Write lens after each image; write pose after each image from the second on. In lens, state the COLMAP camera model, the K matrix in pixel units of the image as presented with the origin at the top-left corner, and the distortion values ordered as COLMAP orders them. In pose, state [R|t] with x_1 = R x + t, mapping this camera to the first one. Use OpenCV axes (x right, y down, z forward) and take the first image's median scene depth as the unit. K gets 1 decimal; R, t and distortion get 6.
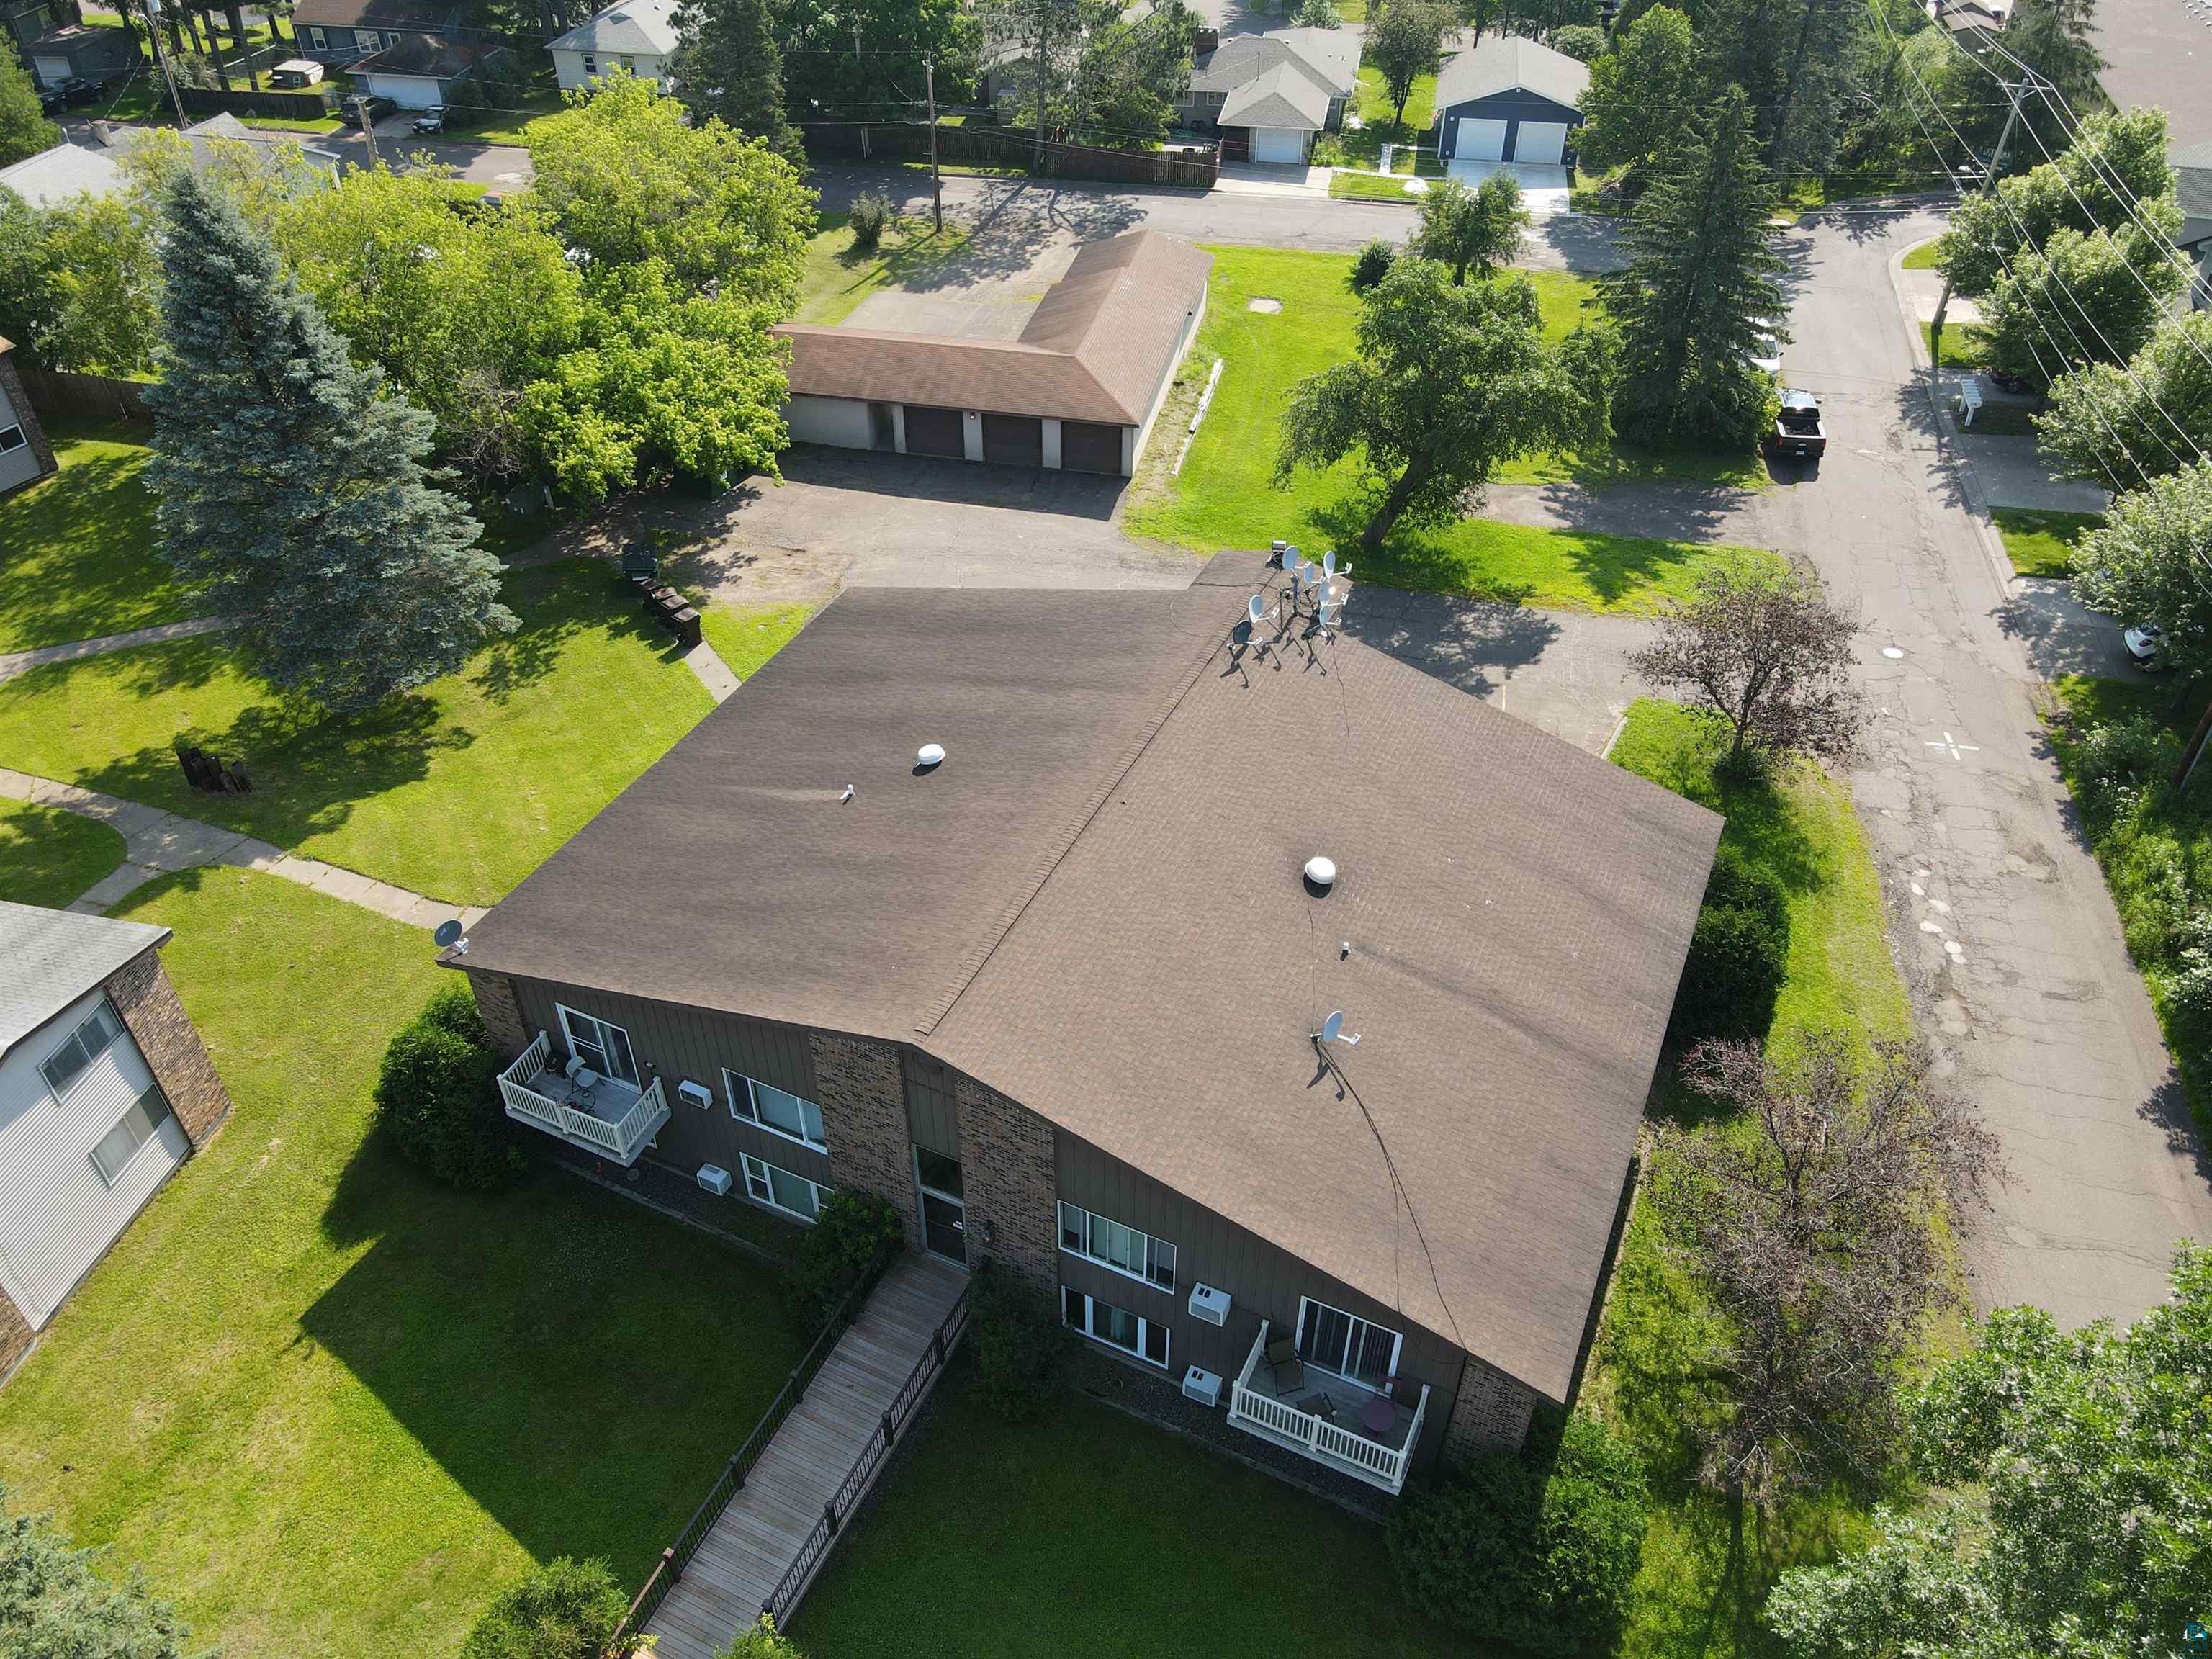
lens RADIAL K [[1543.3, 0, 1106.0], [0, 1543.3, 829.5], [0, 0, 1]] dist [-0.001706, 0.072480]
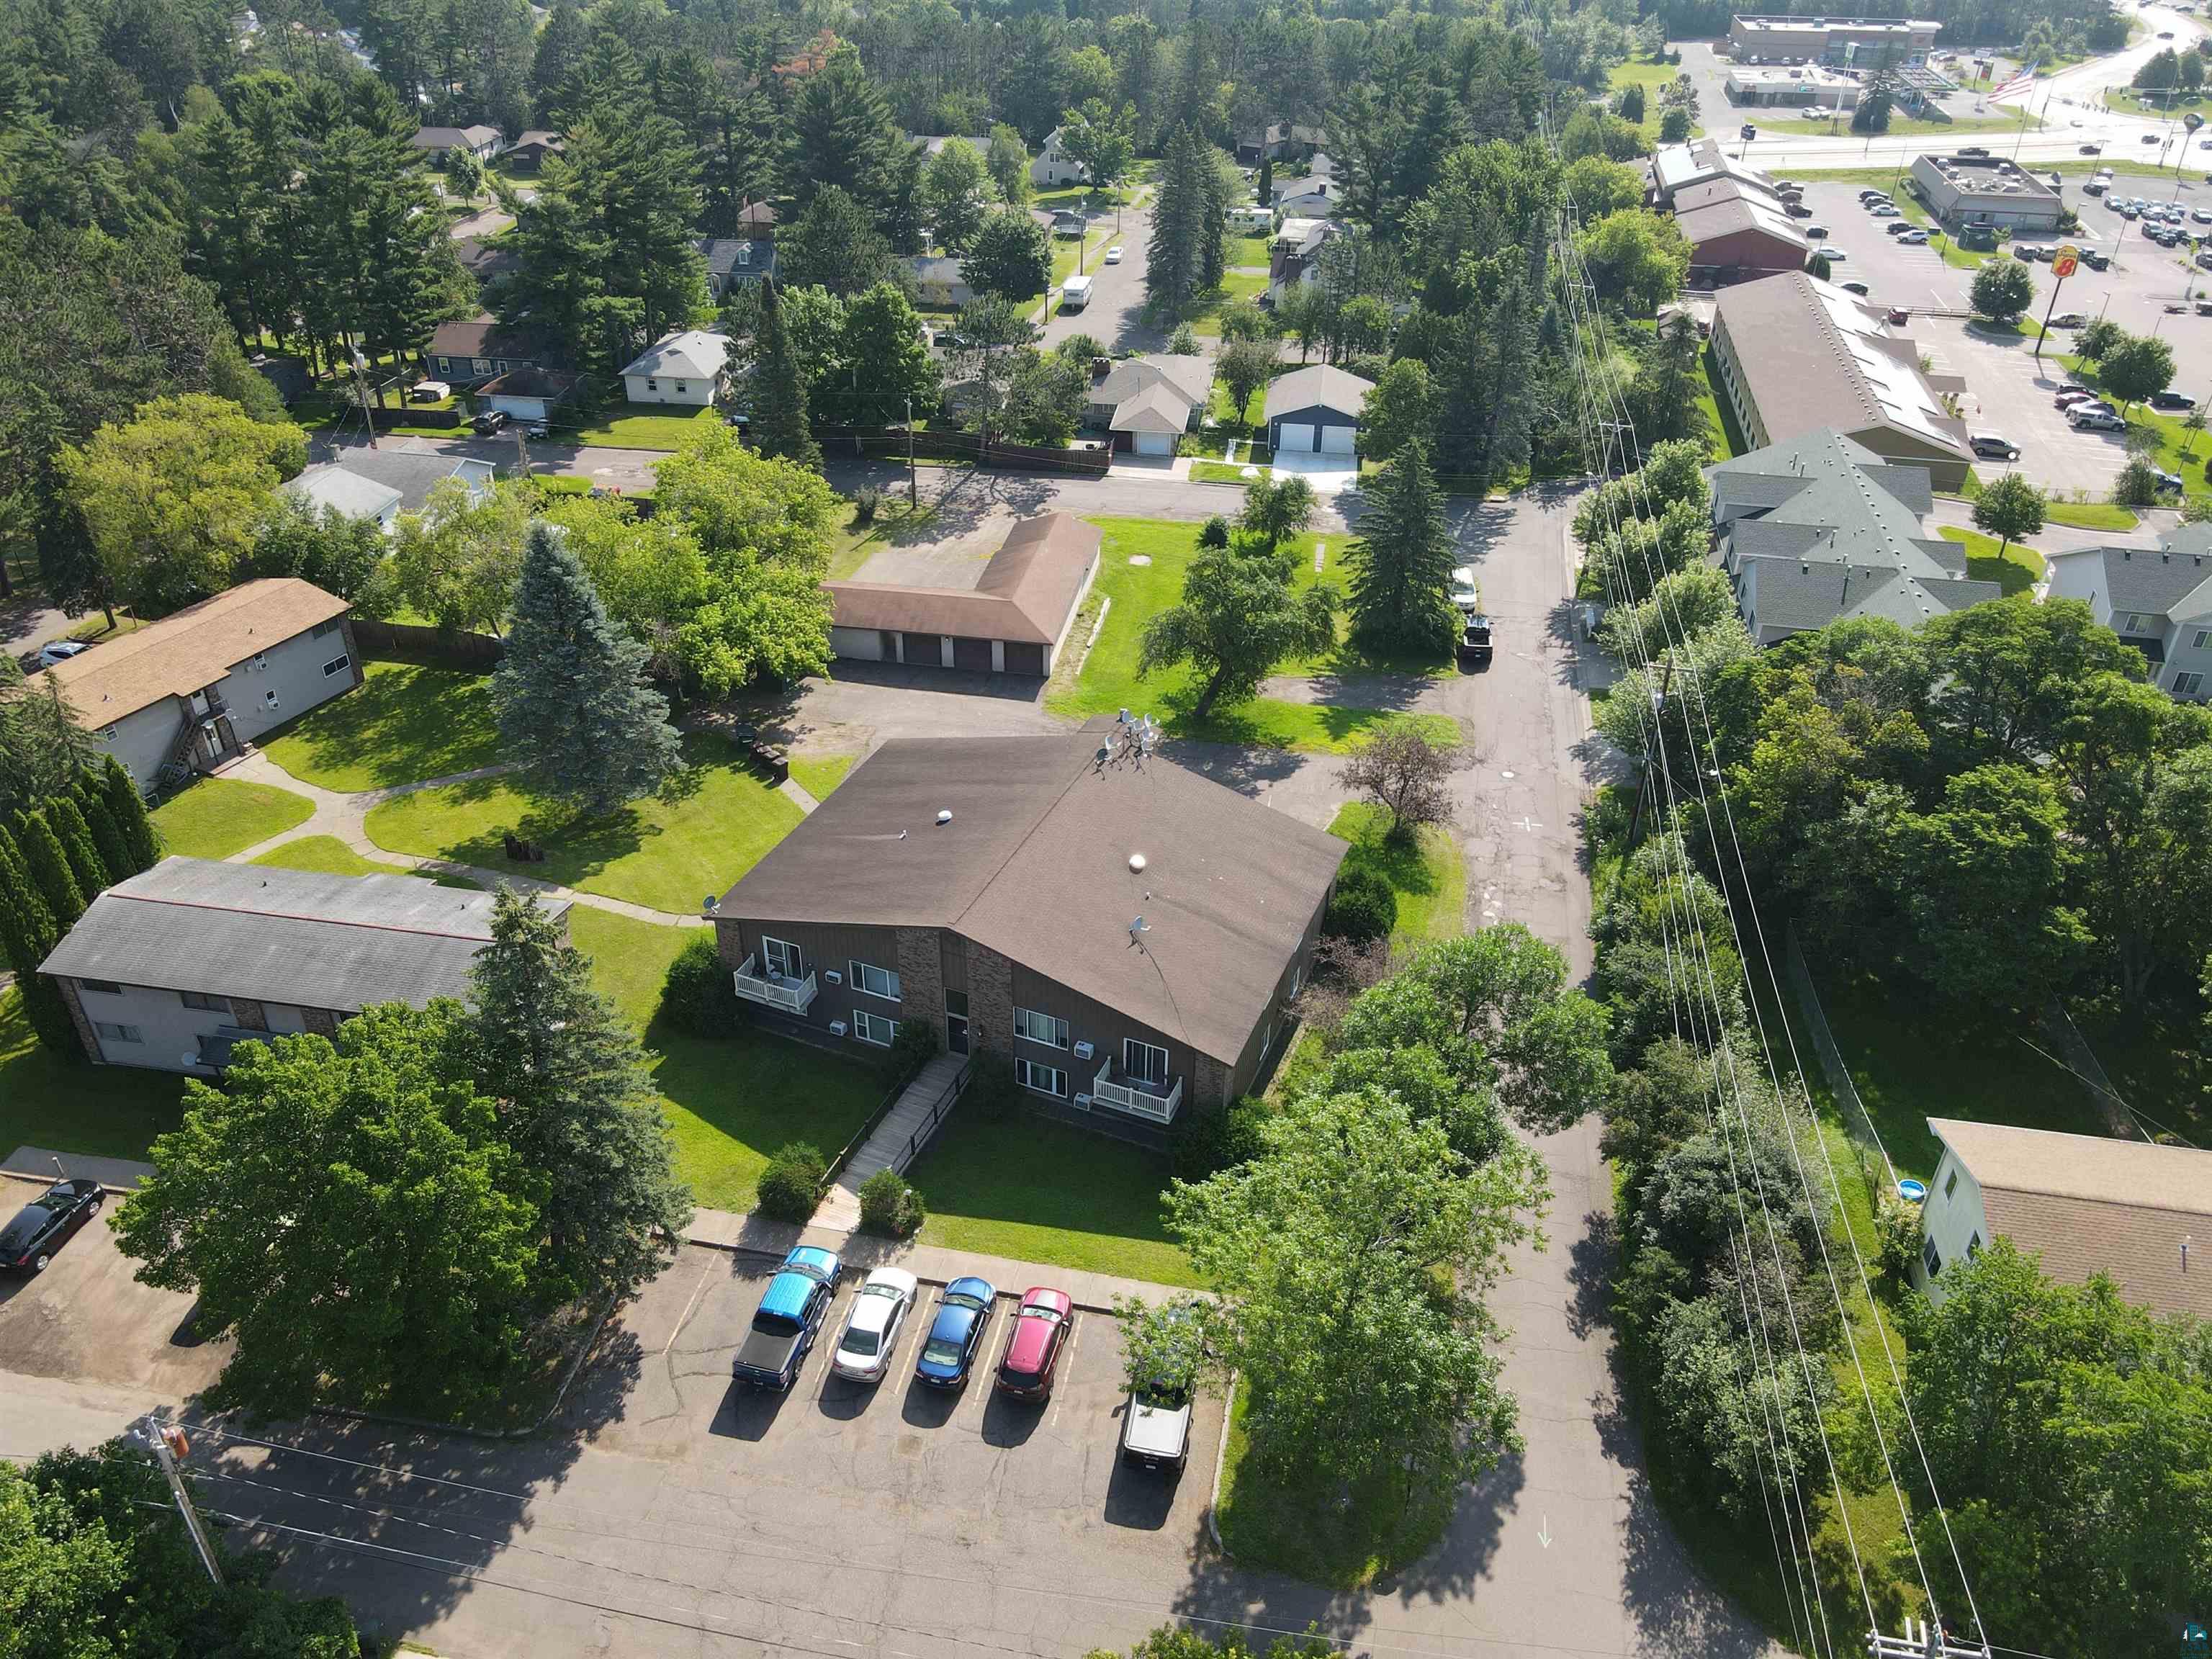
lens RADIAL K [[1563.5, 0, 1106.0], [0, 1563.5, 829.5], [0, 0, 1]] dist [0.137298, 0.000046]
pose [[0.999009, -0.016973, 0.041148, 0.005794], [0.021959, 0.992050, -0.123910, 0.128001], [-0.038718, 0.124691, 0.991440, -0.575123]]
